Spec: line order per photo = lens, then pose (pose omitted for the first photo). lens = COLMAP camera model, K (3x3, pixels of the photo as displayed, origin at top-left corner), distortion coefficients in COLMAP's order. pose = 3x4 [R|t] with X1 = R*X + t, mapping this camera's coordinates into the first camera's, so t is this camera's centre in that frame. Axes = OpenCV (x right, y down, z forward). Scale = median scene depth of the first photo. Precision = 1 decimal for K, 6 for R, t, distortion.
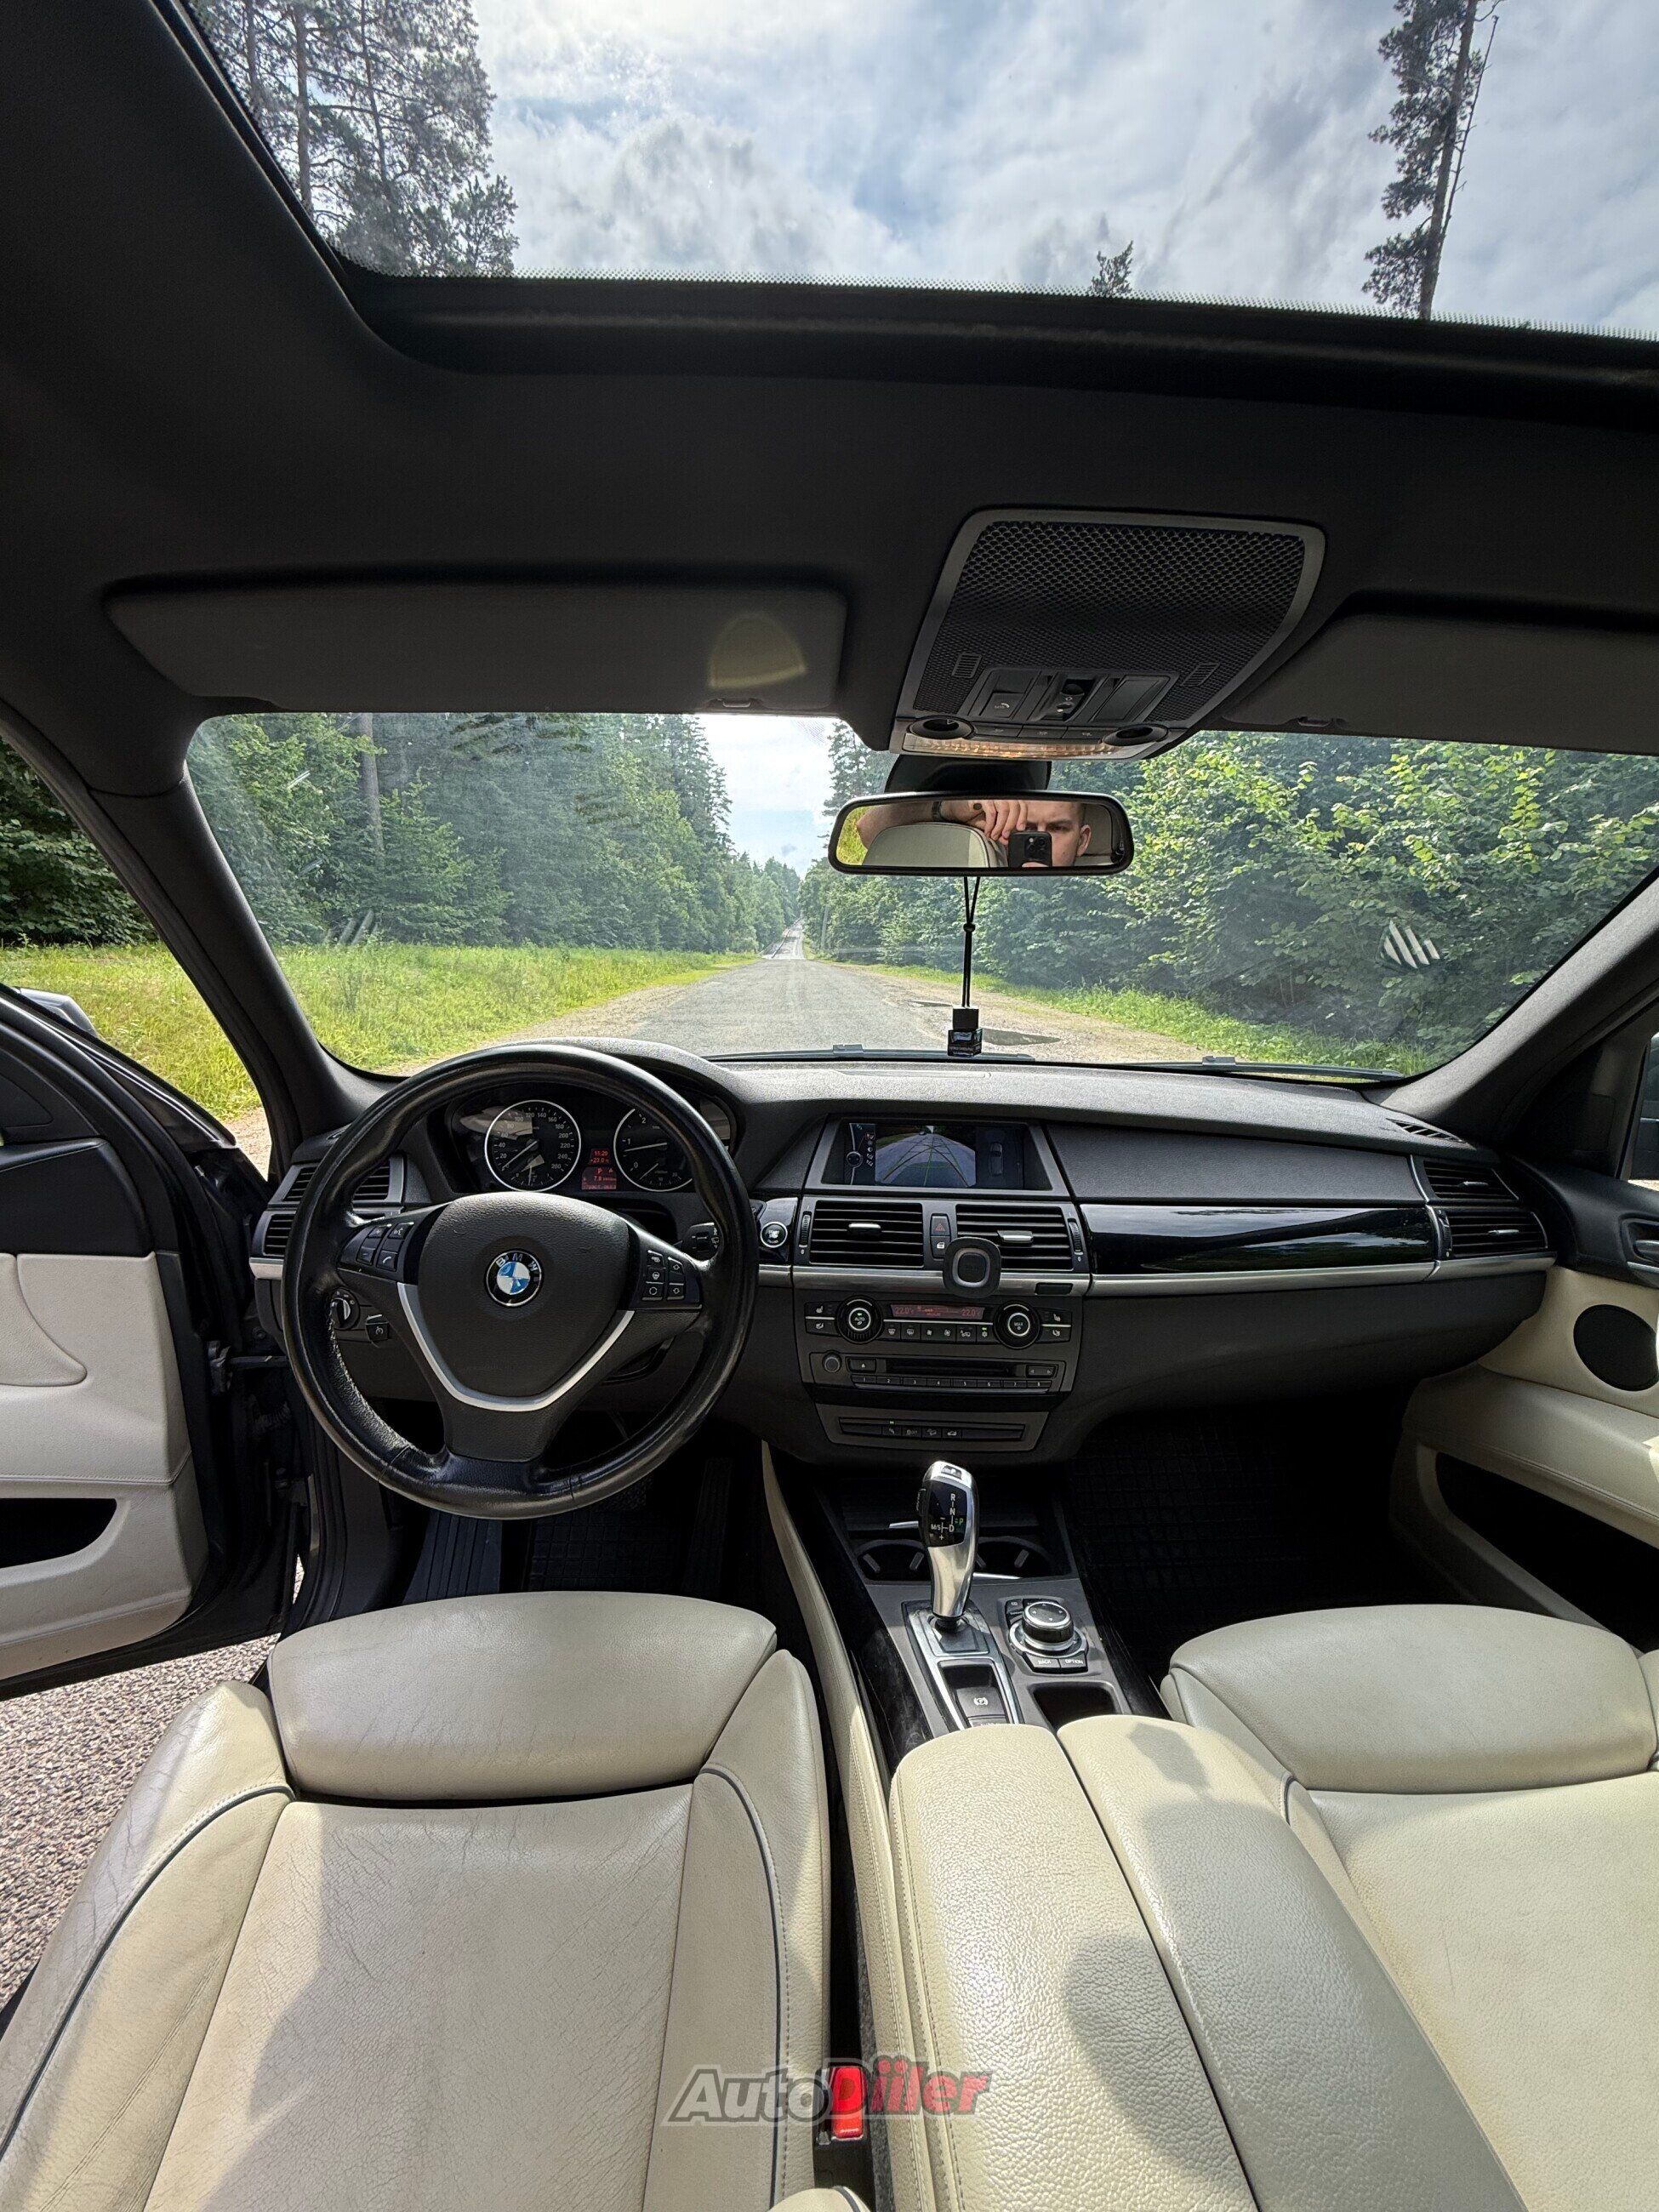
lens RADIAL K [[902.9, 0, 830.4], [0, 902.9, 1101.5], [0, 0, 1]] dist [0.000081, 0.000275]
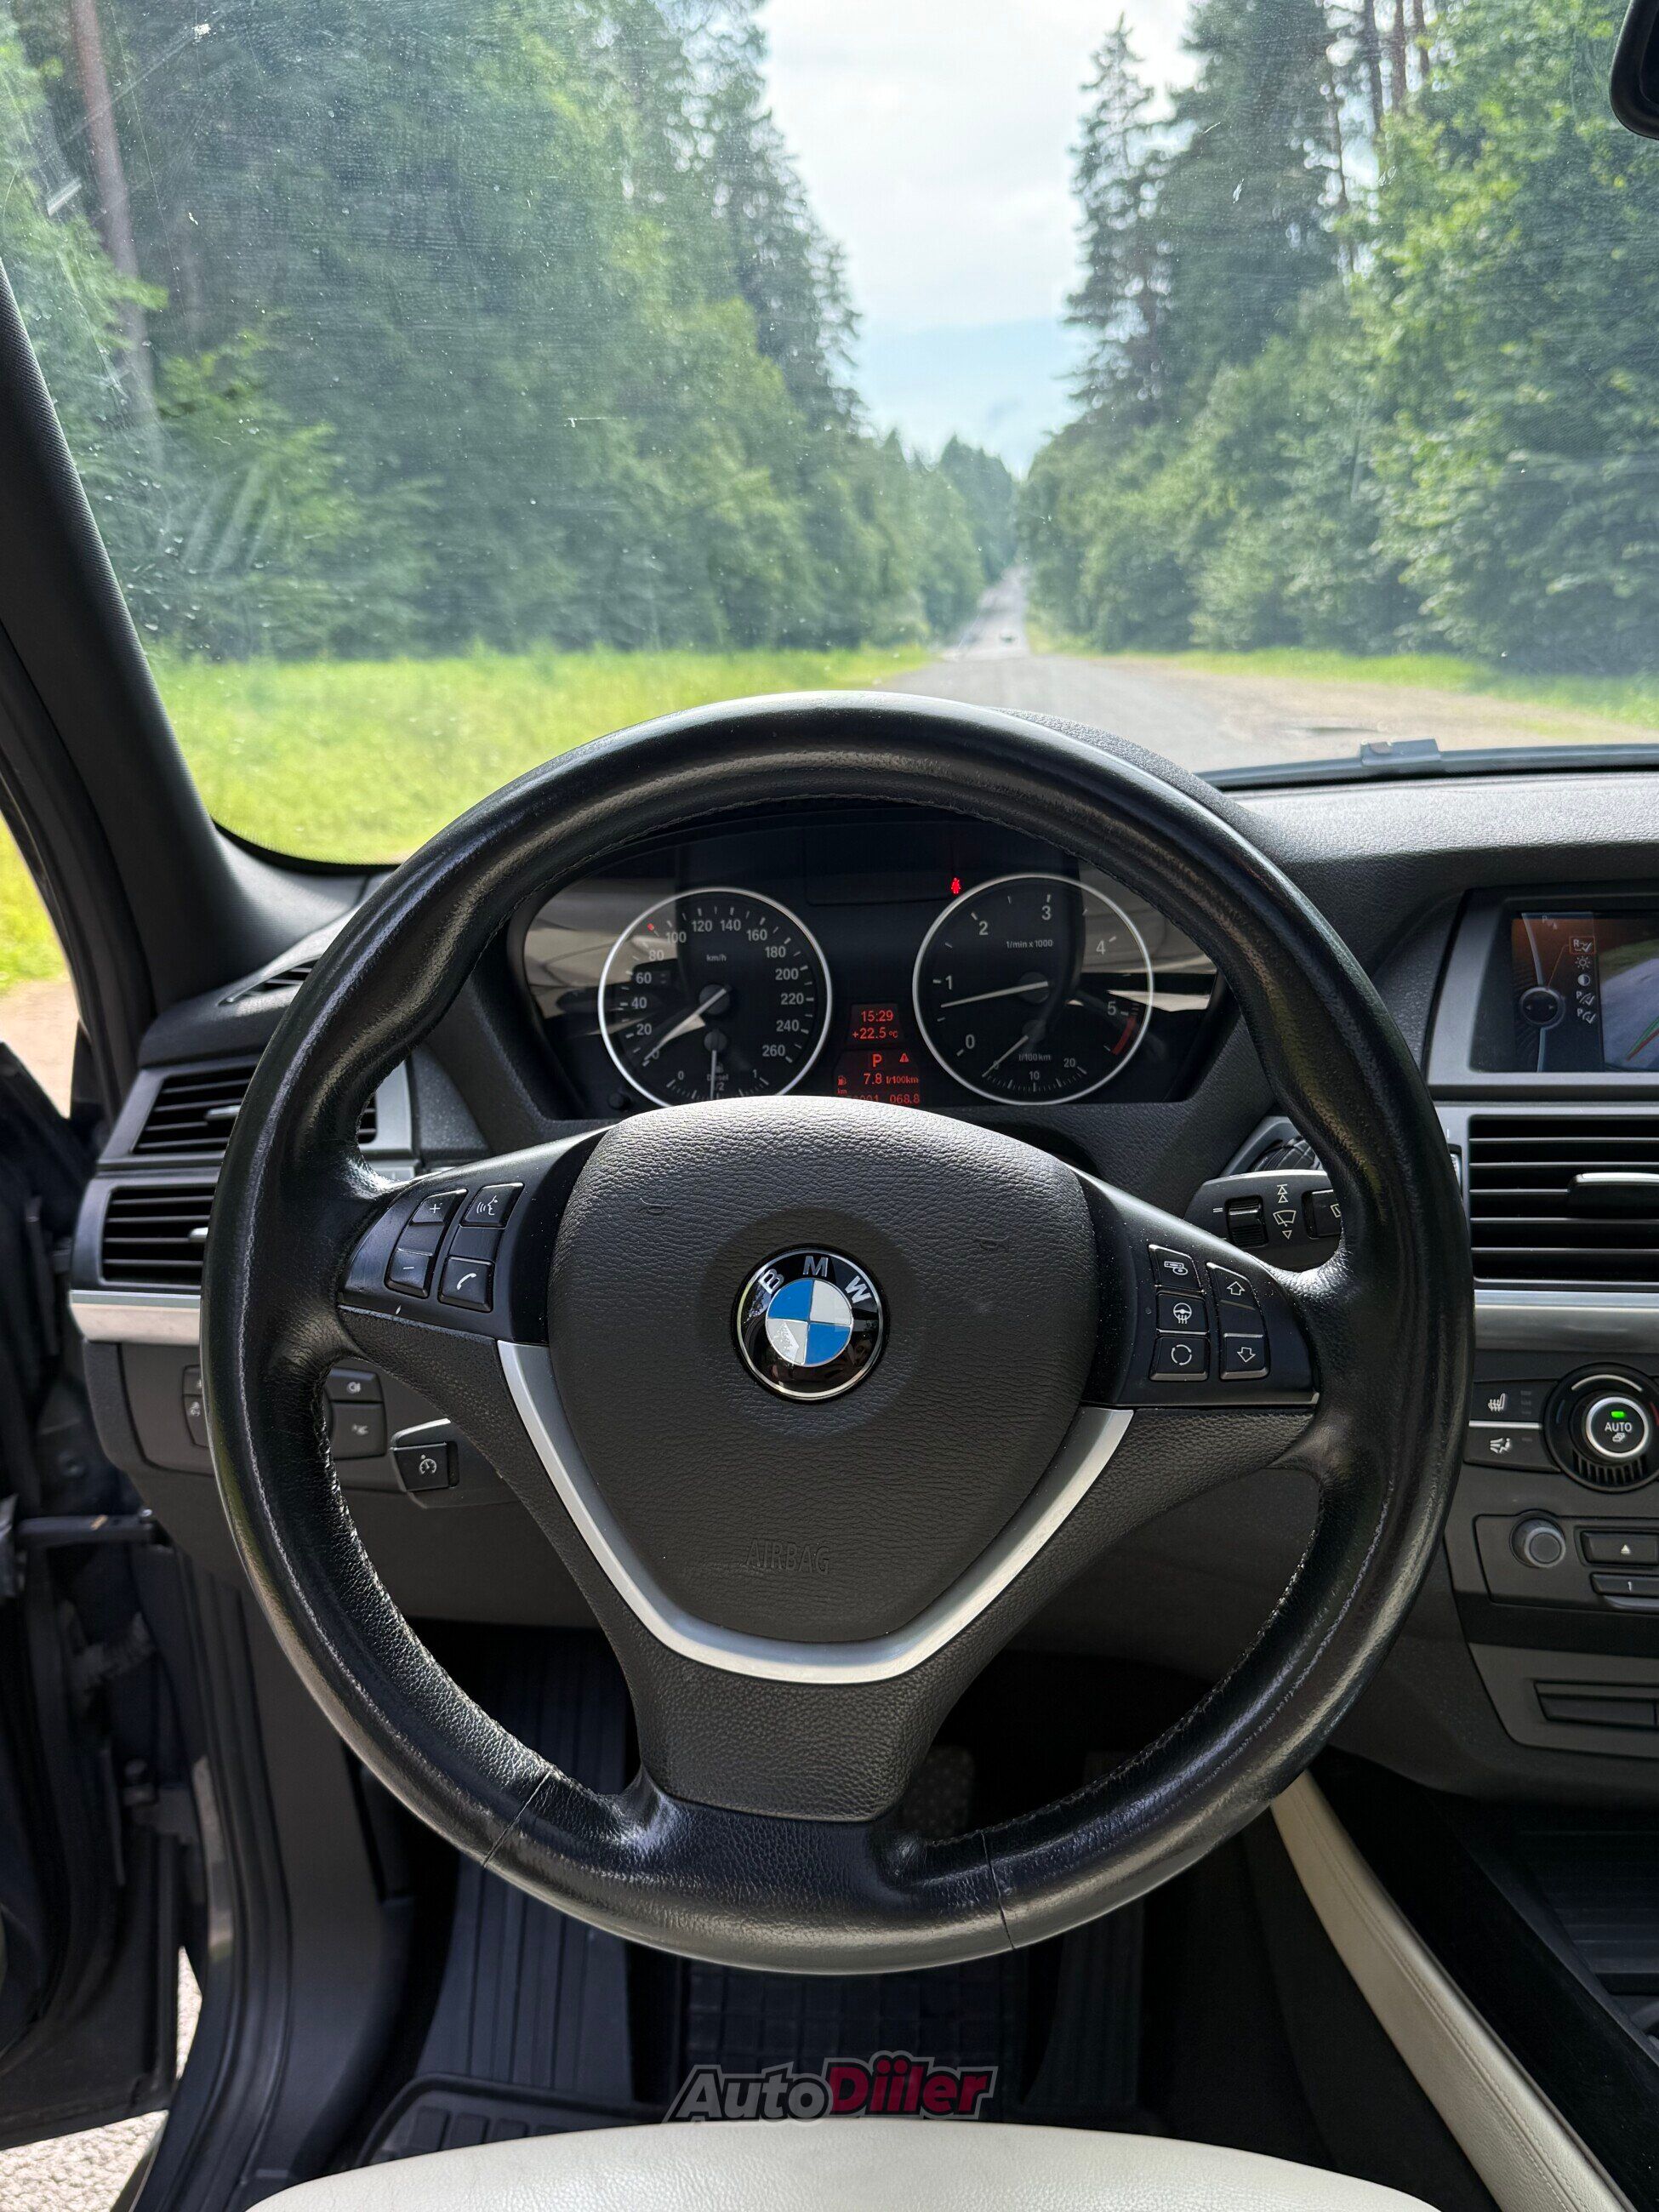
lens RADIAL K [[1898.6, 0, 833.6], [0, 1898.6, 1106.6], [0, 0, 1]] dist [0.043872, -0.053134]
pose [[0.989898, -0.030824, -0.138387, -0.128338], [0.041069, 0.996574, 0.071793, 0.029604], [0.135699, -0.076751, 0.987773, 0.139118]]
